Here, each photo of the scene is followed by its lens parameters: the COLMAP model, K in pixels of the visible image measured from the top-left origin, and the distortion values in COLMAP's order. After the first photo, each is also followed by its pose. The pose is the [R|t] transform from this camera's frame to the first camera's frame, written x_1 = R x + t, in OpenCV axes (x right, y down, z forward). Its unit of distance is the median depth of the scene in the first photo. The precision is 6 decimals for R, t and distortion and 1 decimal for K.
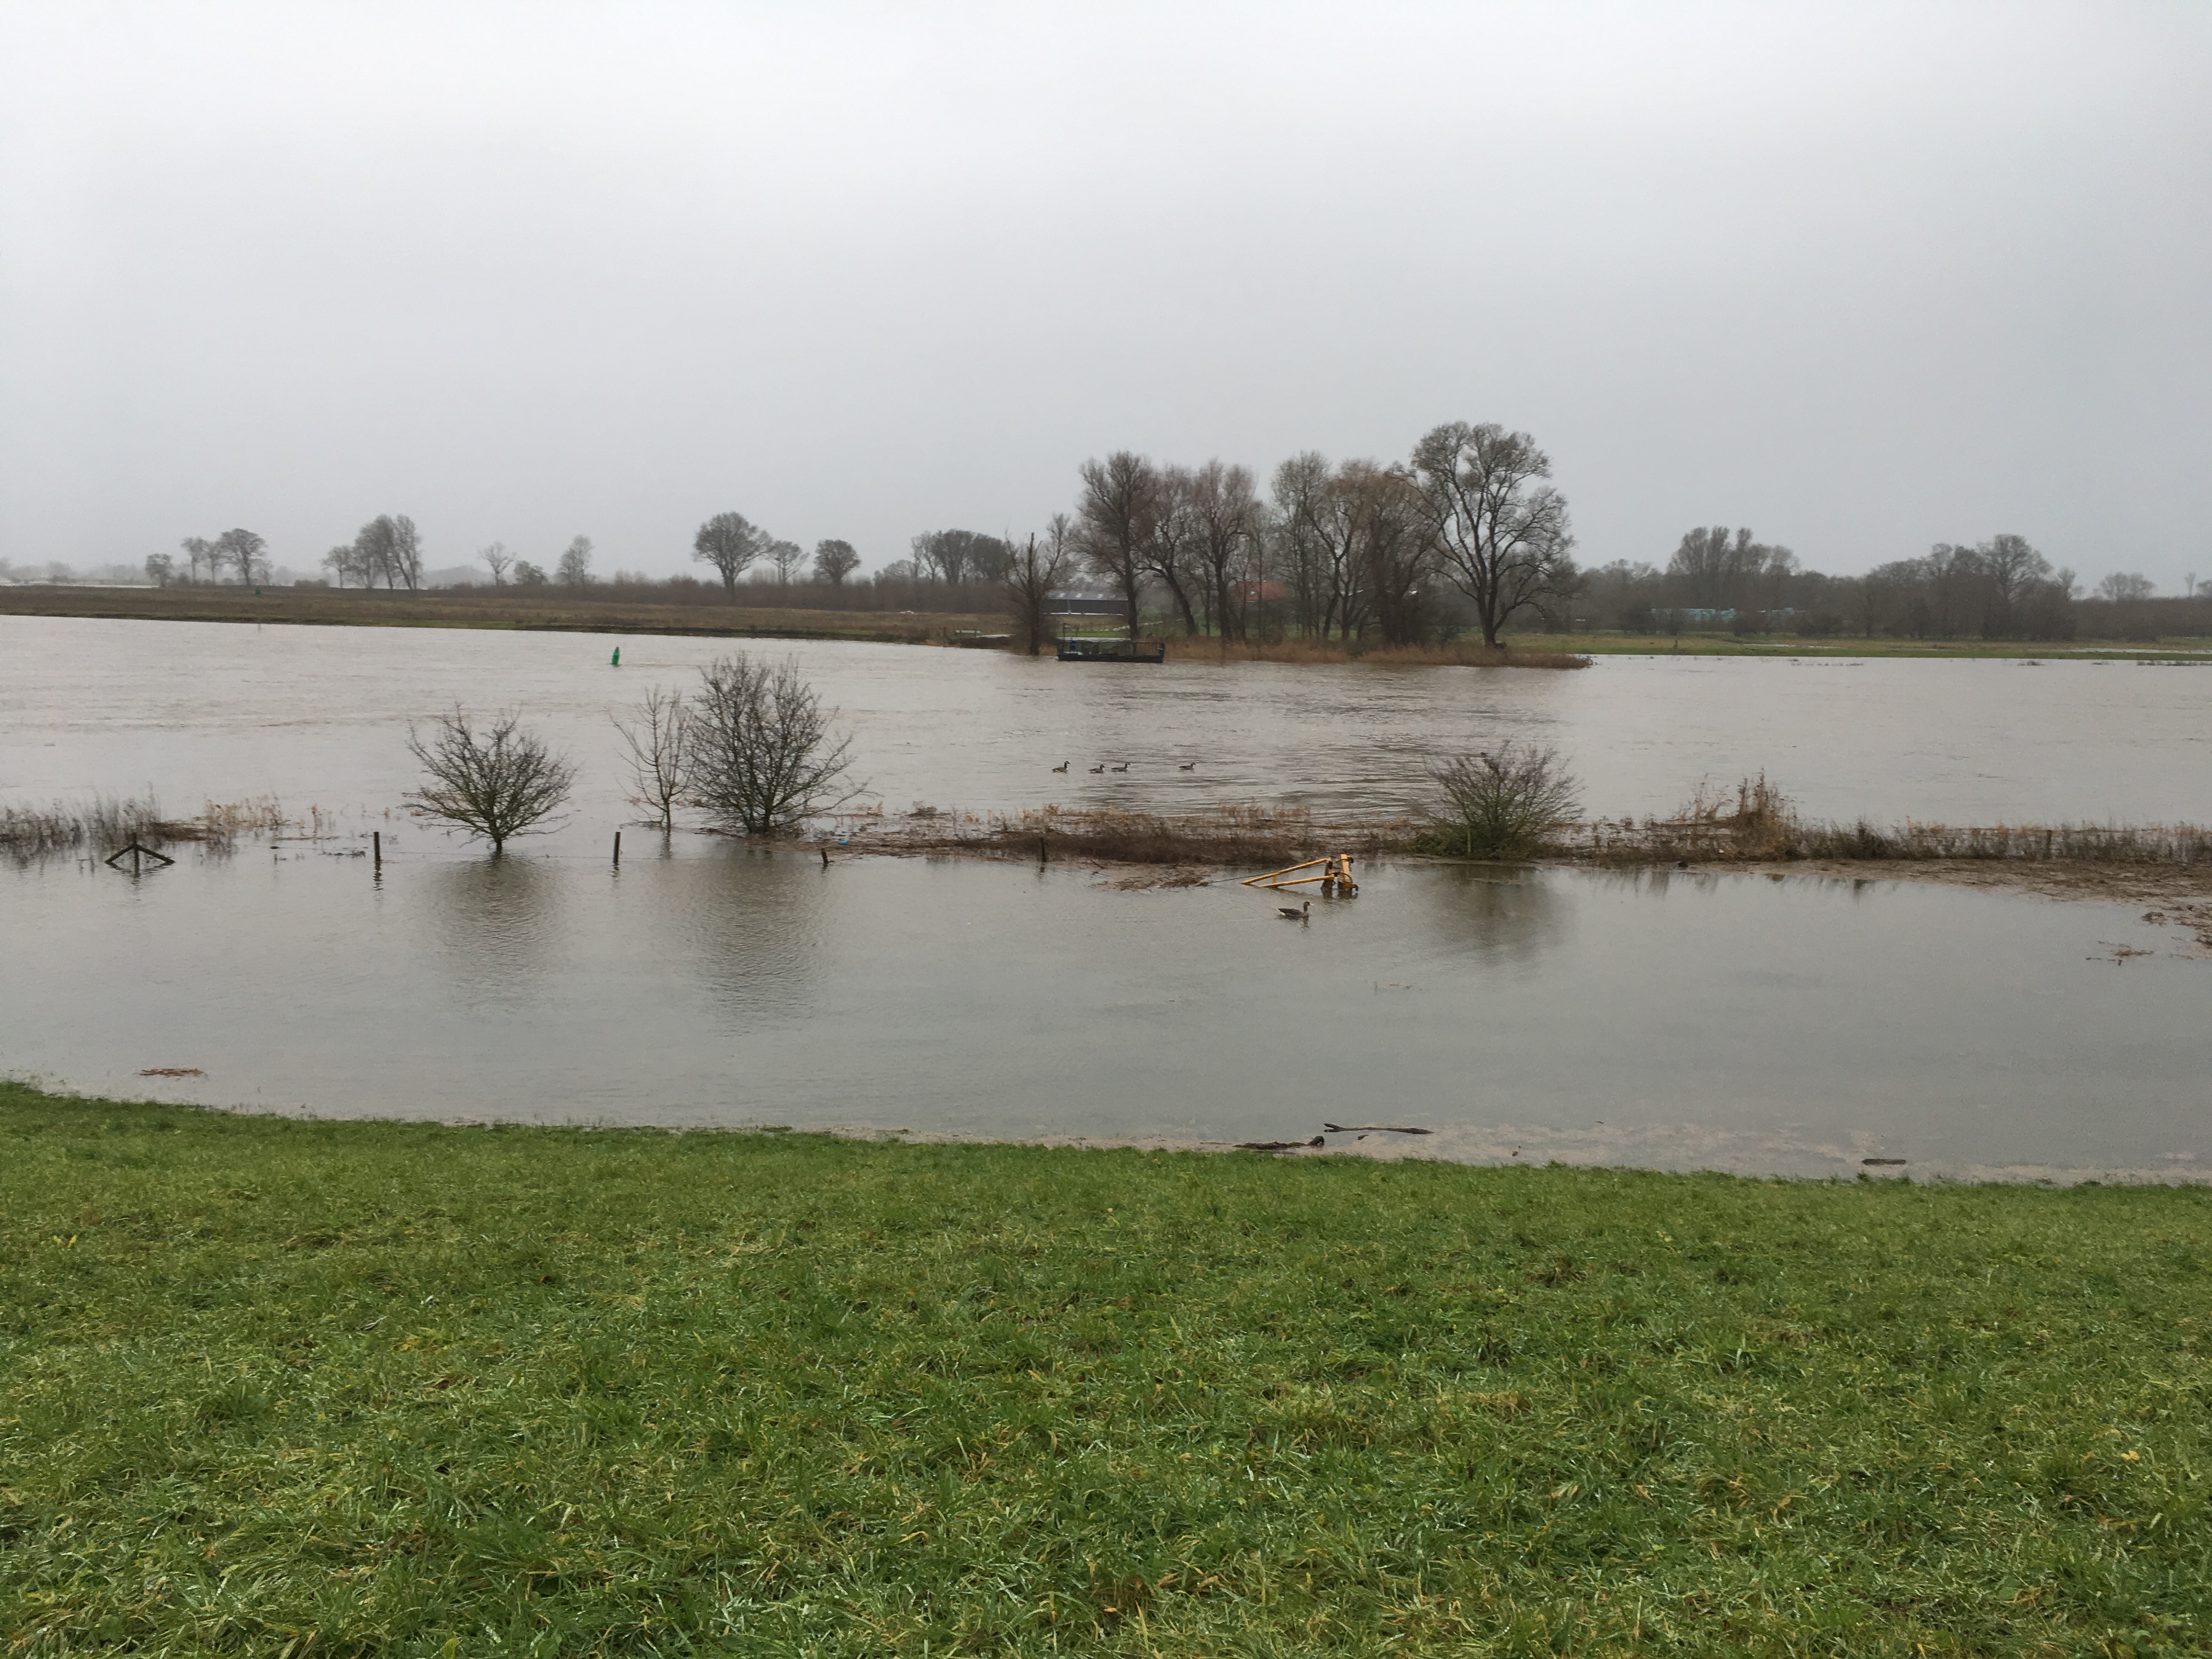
lens RADIAL K [[1860.5, 0, 1106.0], [0, 1860.5, 829.5], [0, 0, 1]] dist [0.049727, -0.007722]
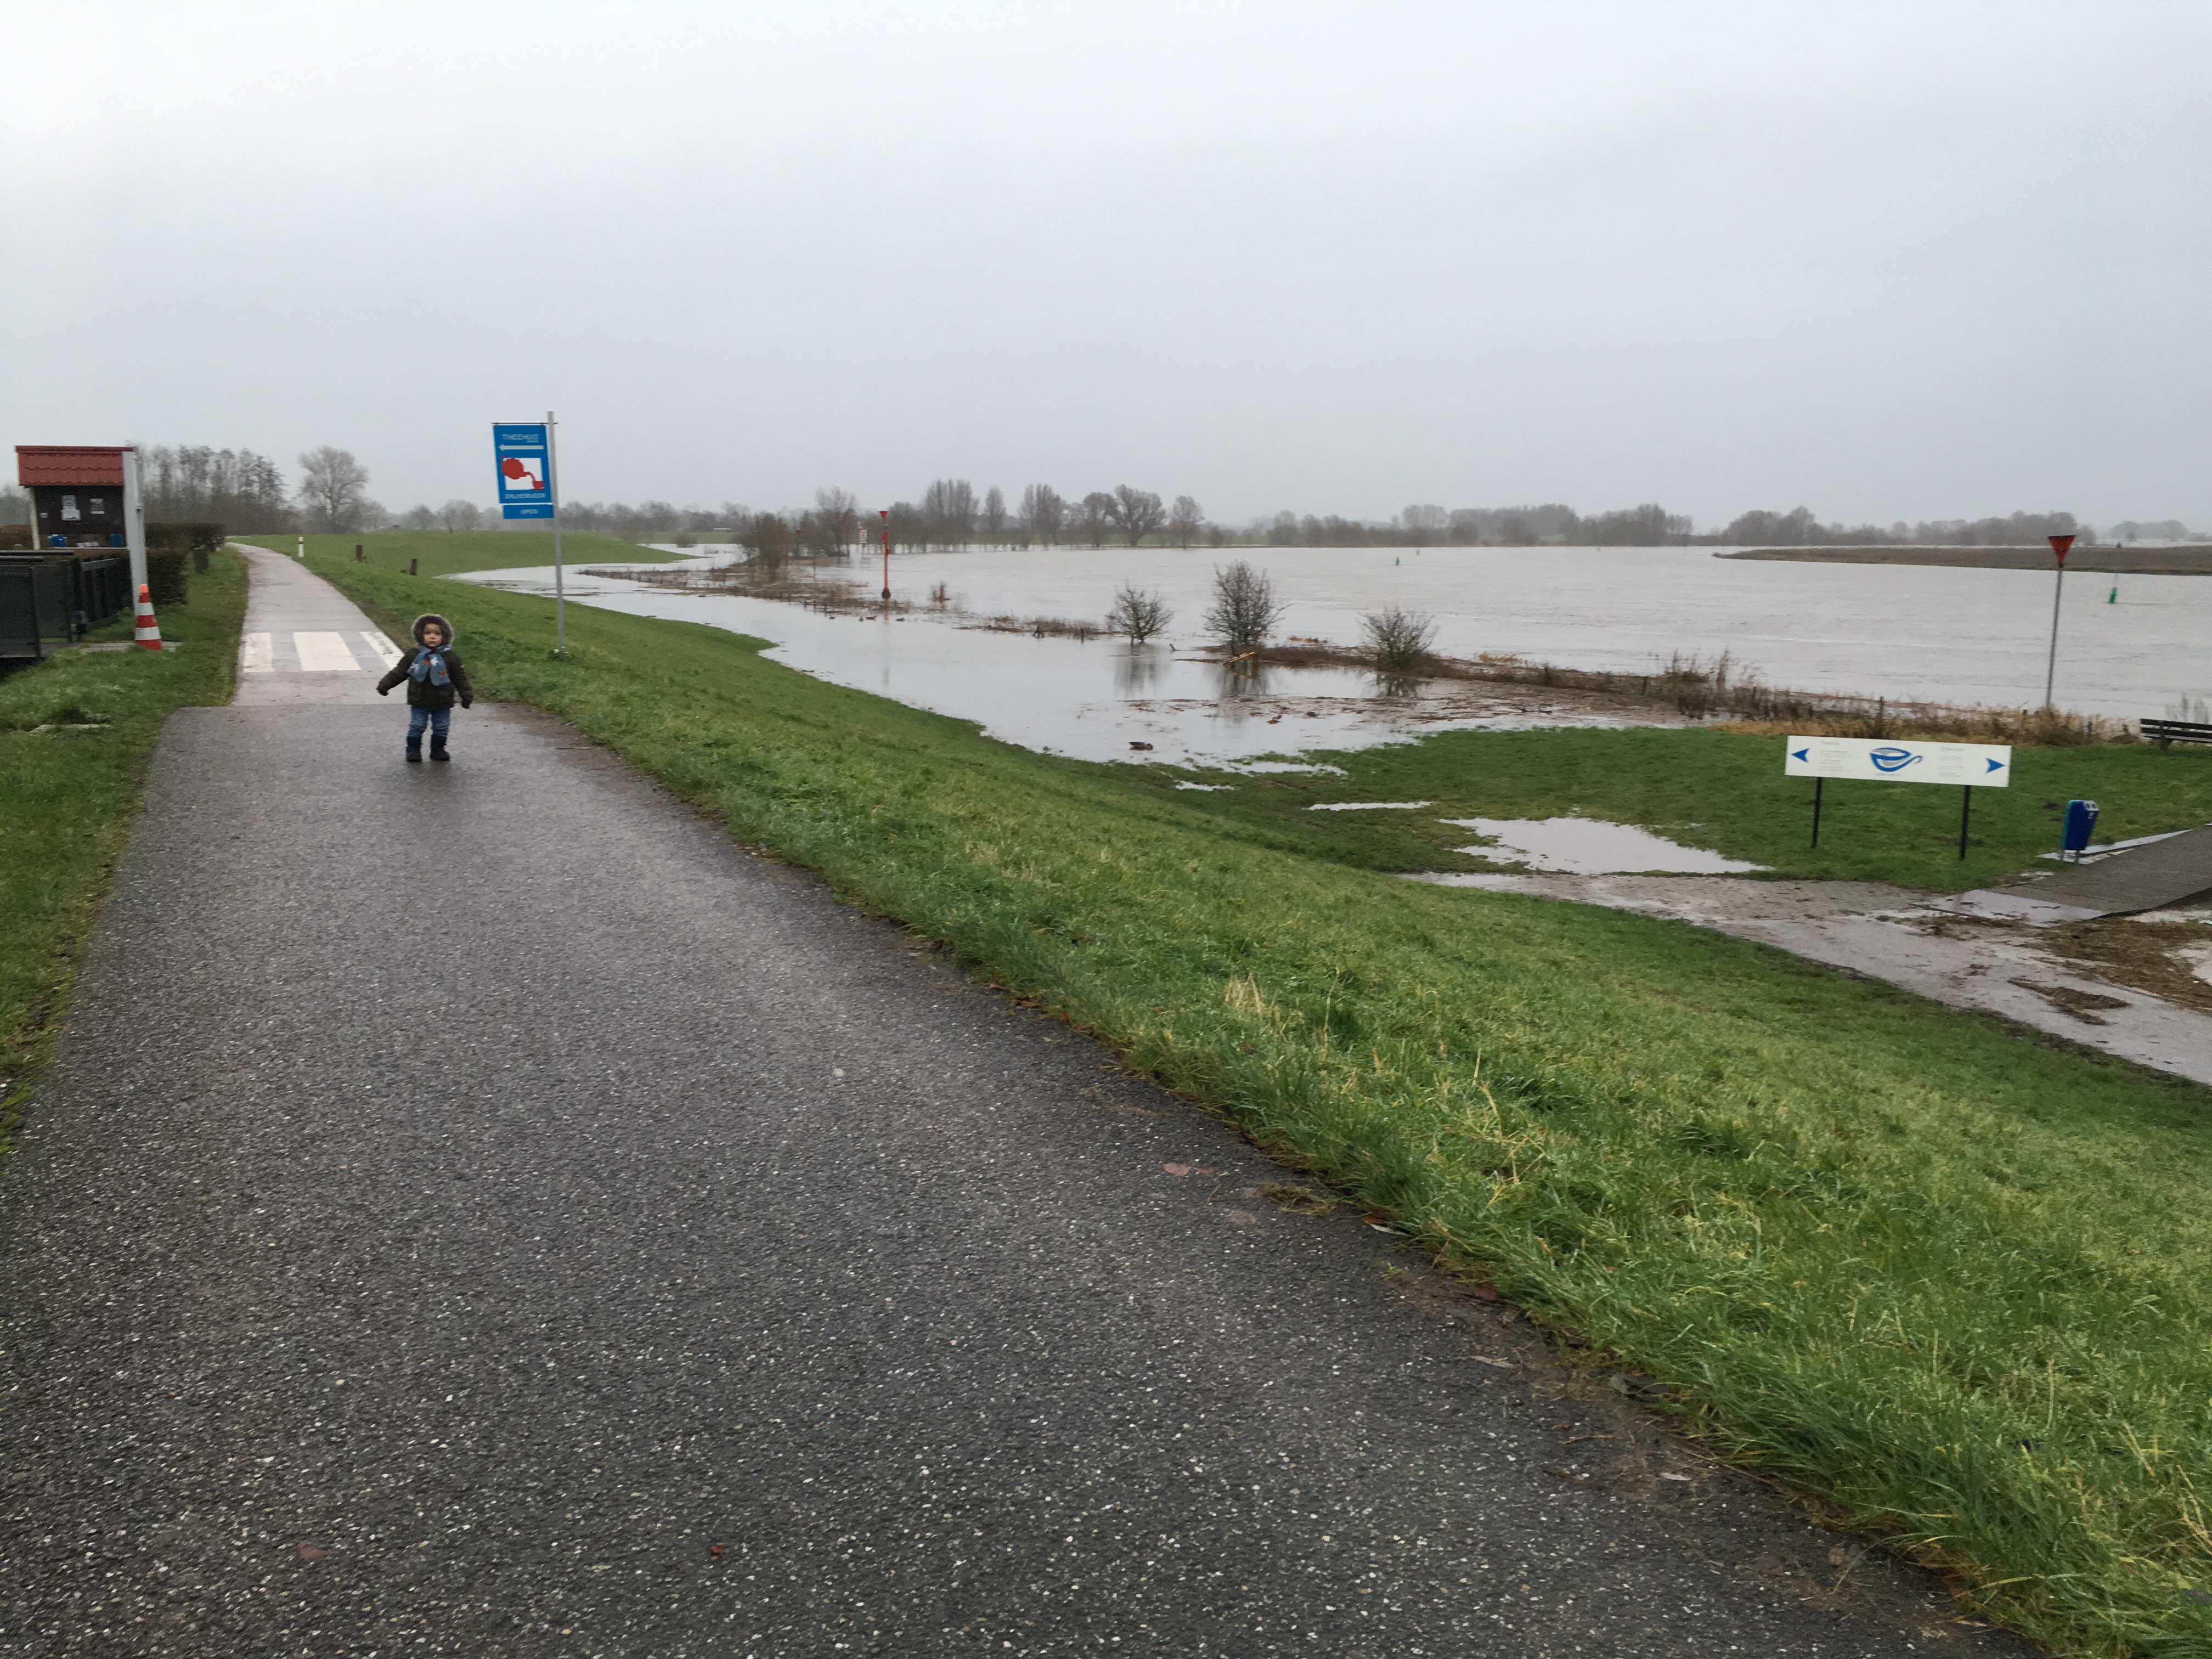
lens RADIAL K [[1860.5, 0, 1106.0], [0, 1860.5, 829.5], [0, 0, 1]] dist [0.049727, -0.007722]
pose [[0.401247, 0.128348, -0.906933, 1.684648], [-0.112844, 0.989518, 0.090111, 0.035493], [0.908992, 0.066185, 0.411524, 0.013968]]
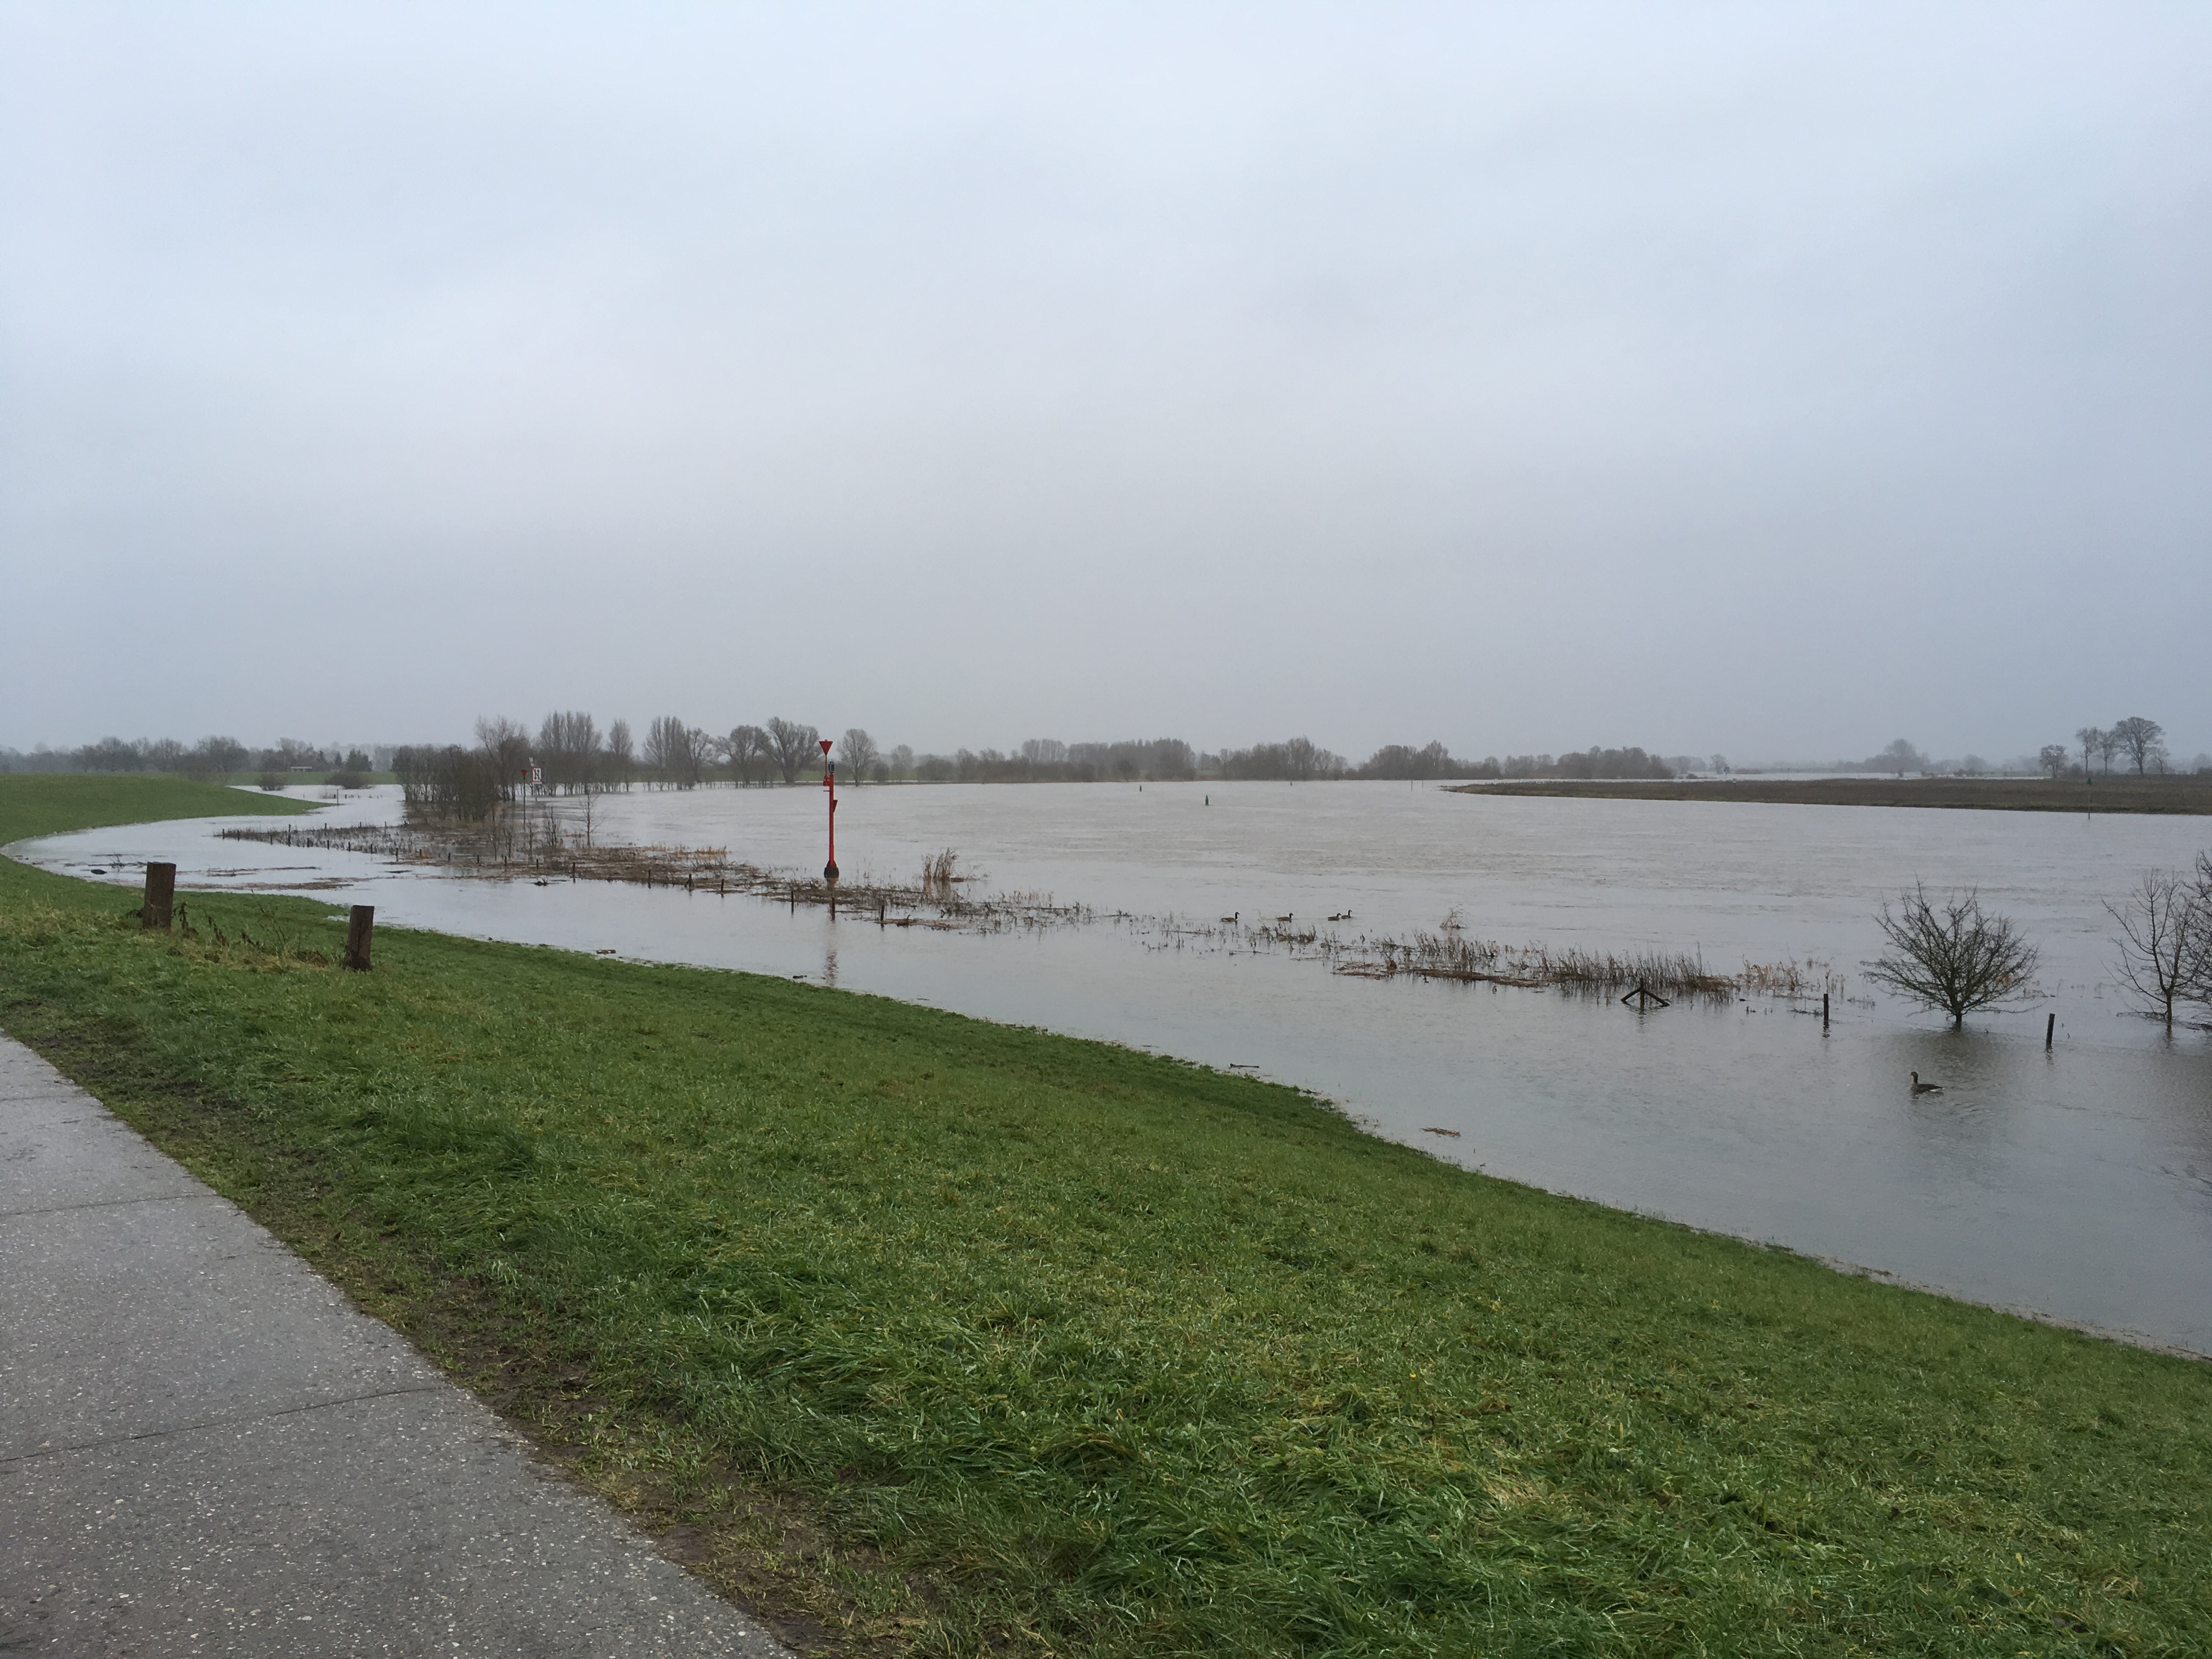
lens RADIAL K [[1860.5, 0, 1106.0], [0, 1860.5, 829.5], [0, 0, 1]] dist [0.049727, -0.007722]
pose [[0.594342, 0.007843, -0.804174, 0.218570], [-0.088658, 0.994497, -0.055825, 0.003890], [0.799310, 0.104475, 0.591767, -0.005610]]
